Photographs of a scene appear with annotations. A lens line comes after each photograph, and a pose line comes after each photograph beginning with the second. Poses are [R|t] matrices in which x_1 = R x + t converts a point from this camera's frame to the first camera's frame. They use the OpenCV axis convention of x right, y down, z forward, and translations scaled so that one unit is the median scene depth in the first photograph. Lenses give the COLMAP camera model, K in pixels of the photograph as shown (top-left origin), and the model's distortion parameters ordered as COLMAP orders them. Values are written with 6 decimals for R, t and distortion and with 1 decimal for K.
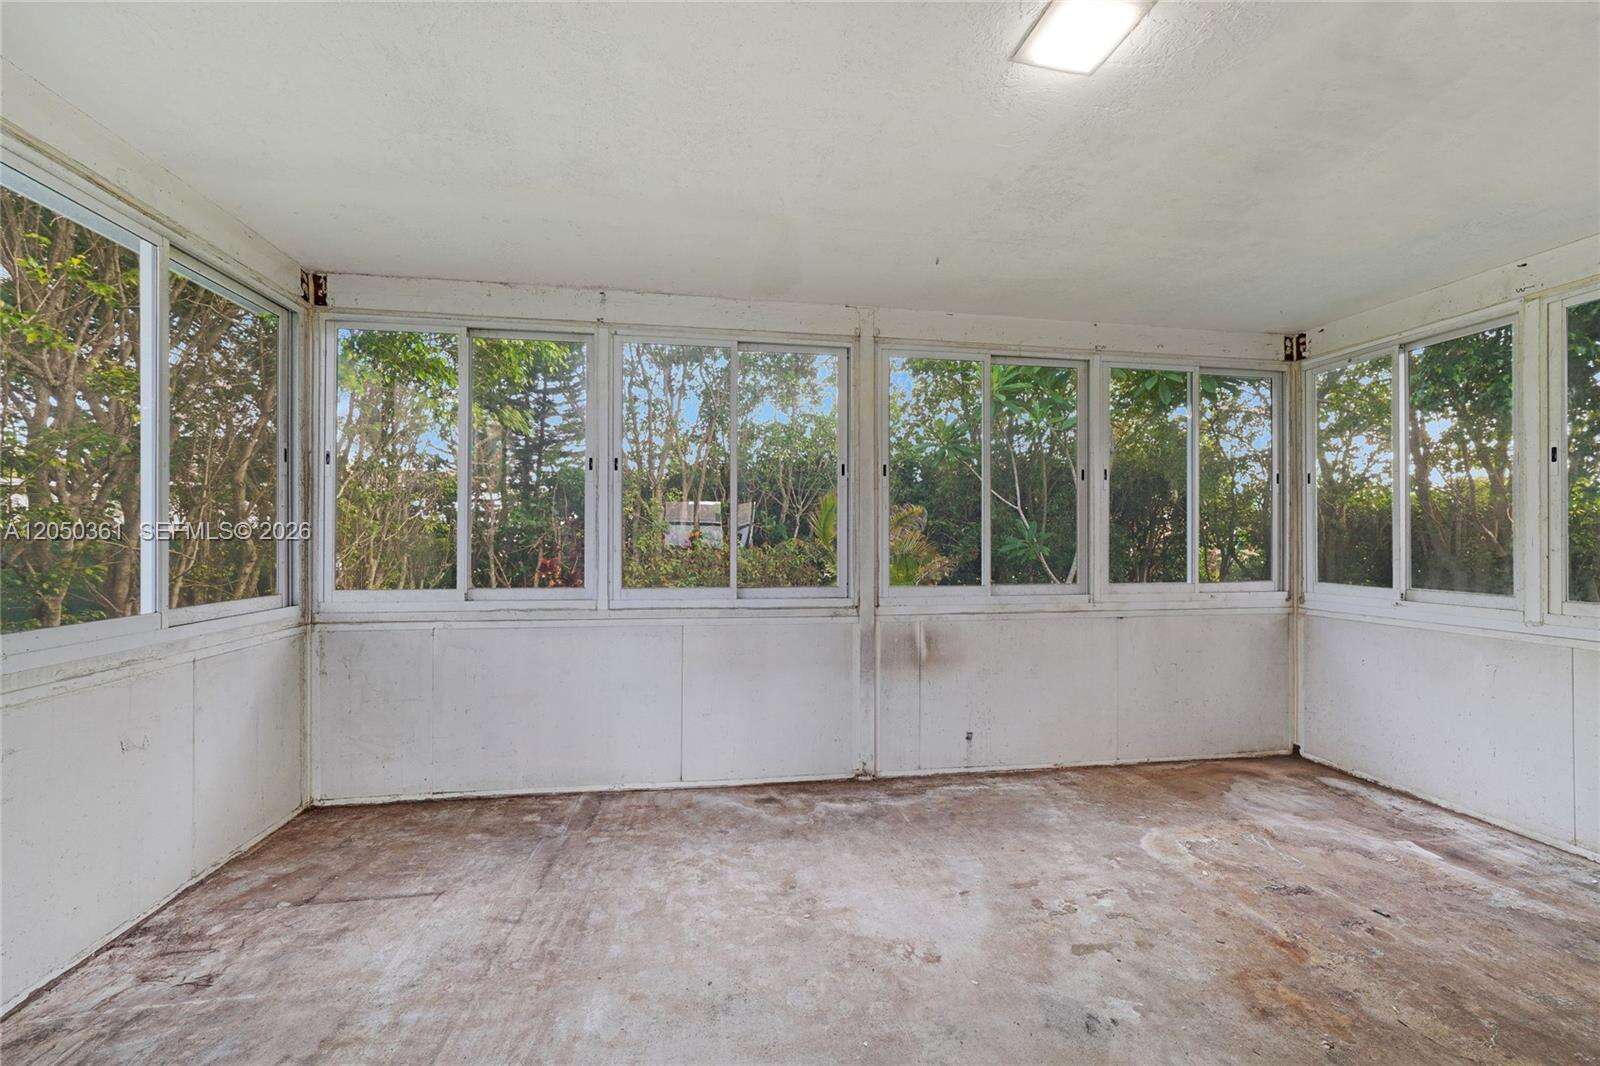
lens RADIAL K [[615.4, 0, 798.6], [0, 615.4, 536.2], [0, 0, 1]] dist [-0.004023, 0.001039]
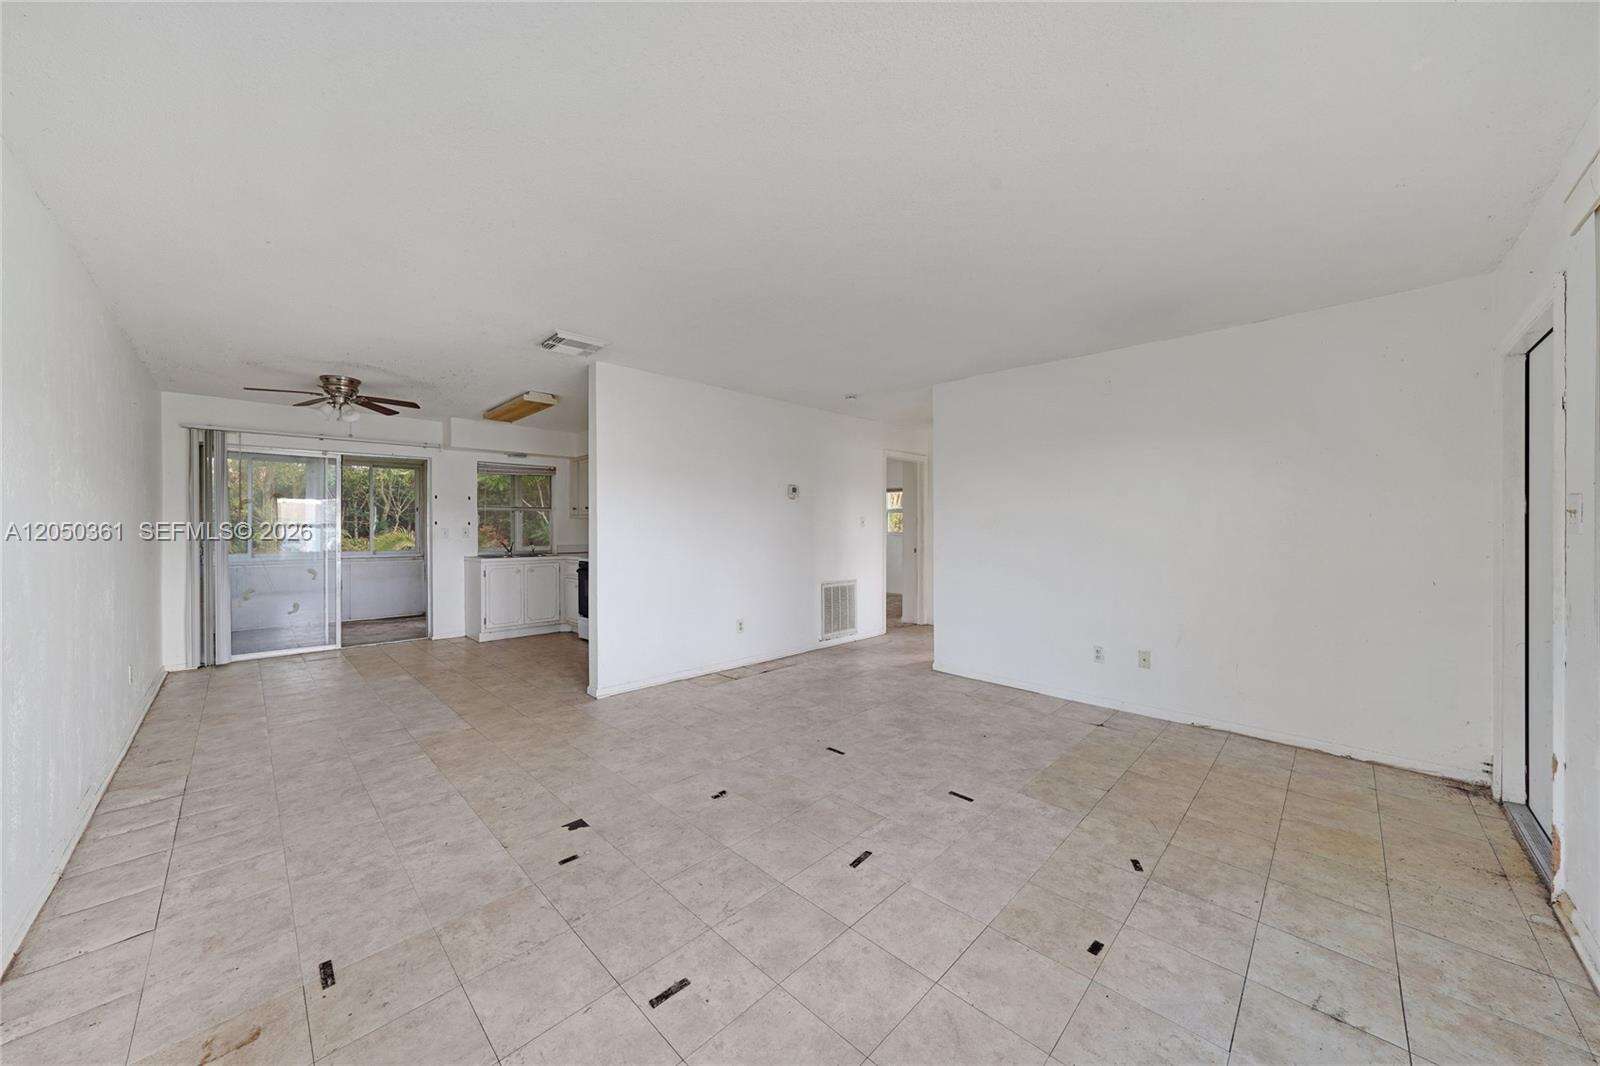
lens RADIAL K [[561.4, 0, 802.0], [0, 561.4, 531.5], [0, 0, 1]] dist [-0.013114, 0.001844]
pose [[0.810772, -0.011209, 0.585254, 0.008367], [0.004753, 0.999910, 0.012566, -0.030622], [-0.585342, -0.007406, 0.810753, -2.381079]]
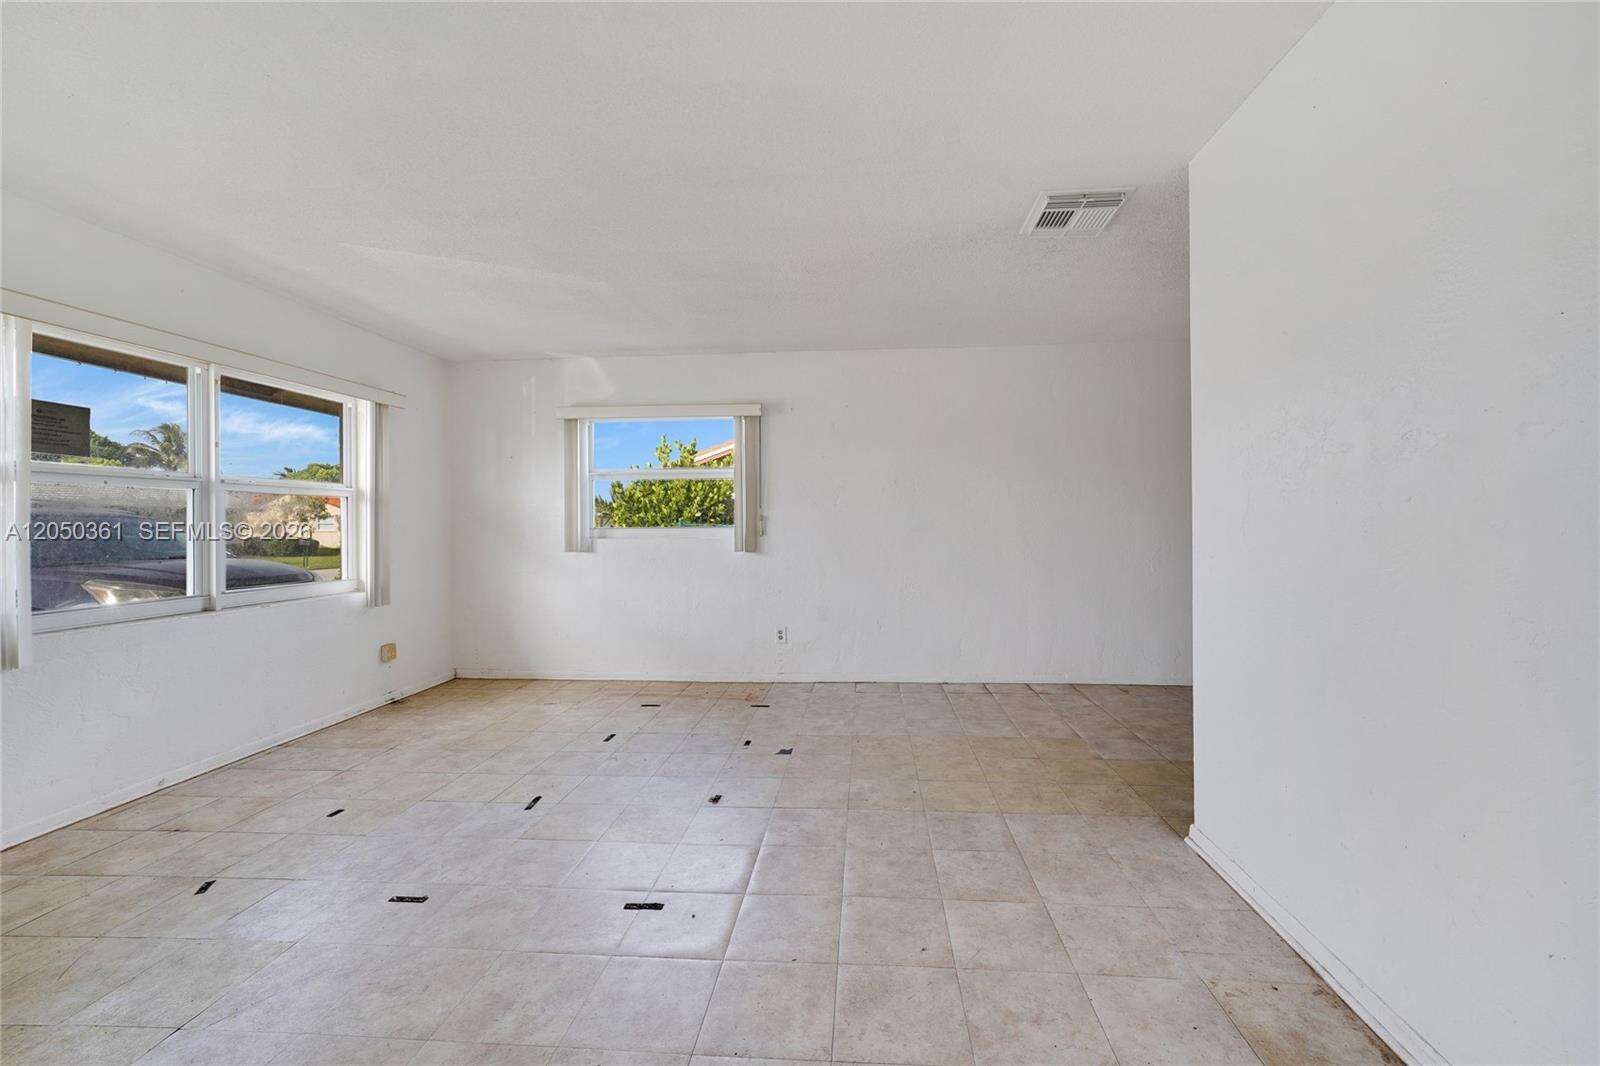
lens RADIAL K [[639.8, 0, 811.1], [0, 639.8, 525.2], [0, 0, 1]] dist [0.002559, 0.000424]
pose [[-0.255028, -0.001484, -0.966933, 1.167905], [0.010281, 0.999938, -0.004246, 0.002008], [0.966879, -0.011024, -0.254996, -1.319499]]
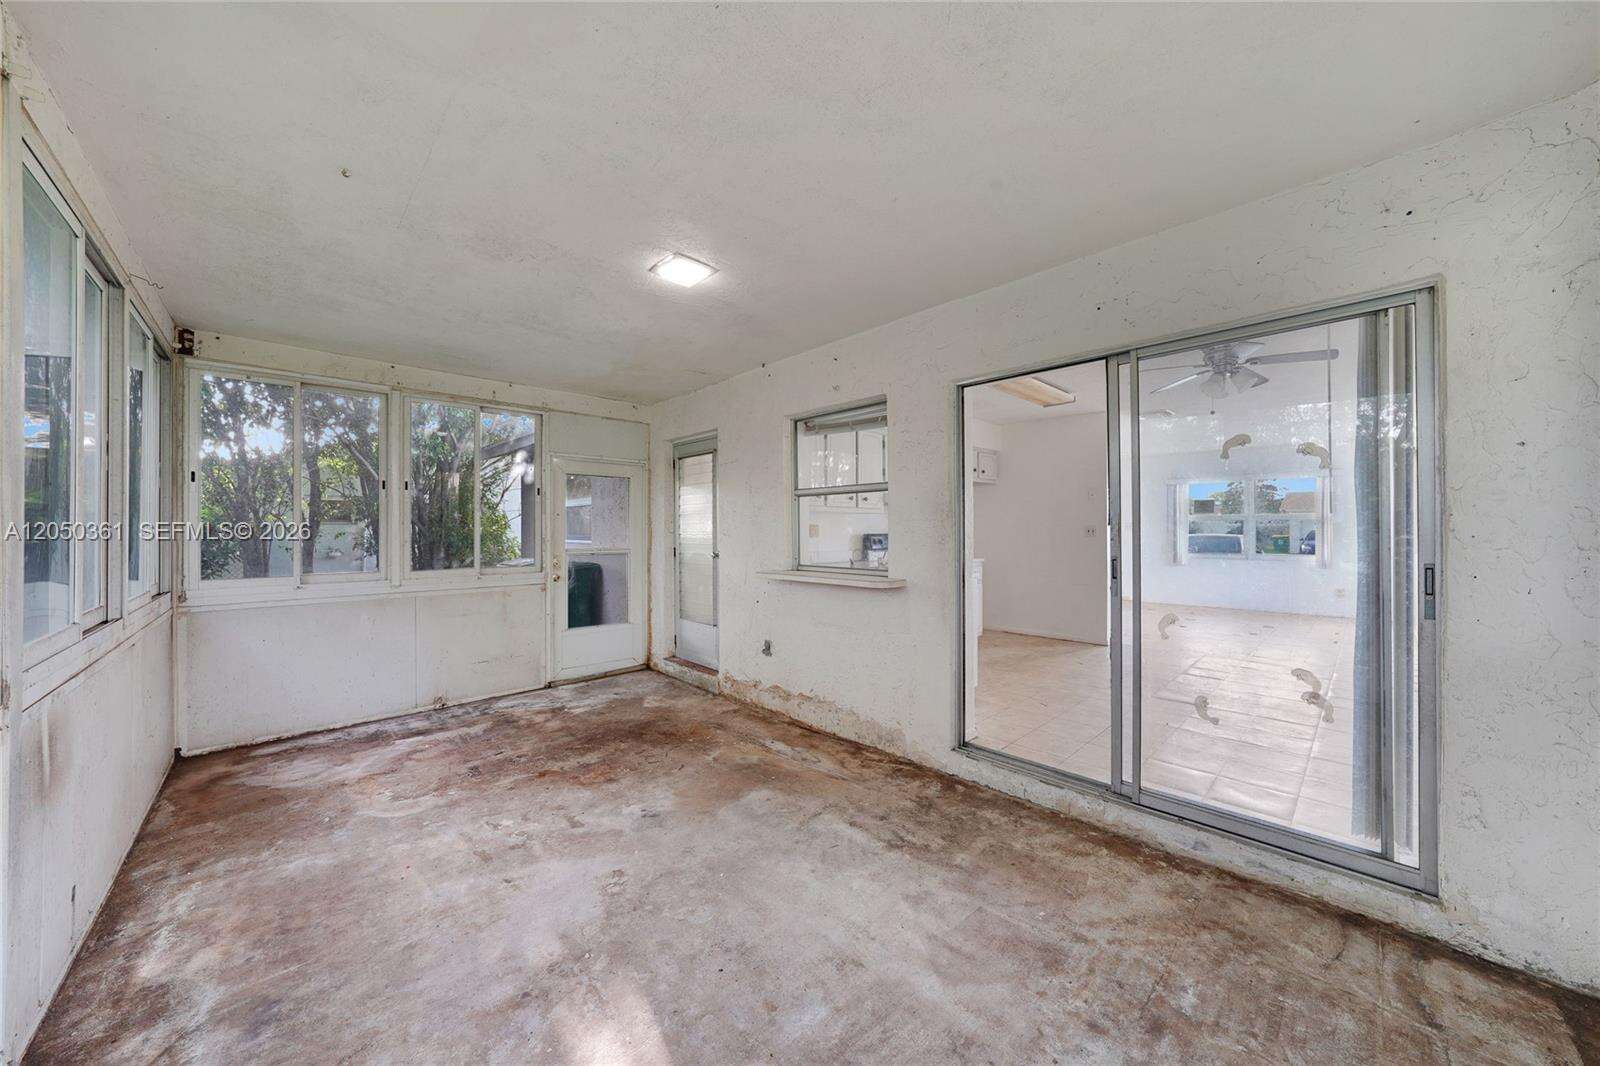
lens RADIAL K [[561.4, 0, 809.3], [0, 561.4, 528.8], [0, 0, 1]] dist [-0.013114, 0.001844]
pose [[-0.570287, 0.000148, 0.821446, -0.585656], [-0.002957, 0.999993, -0.002233, -0.010944], [-0.821440, -0.003702, -0.570282, 0.825538]]
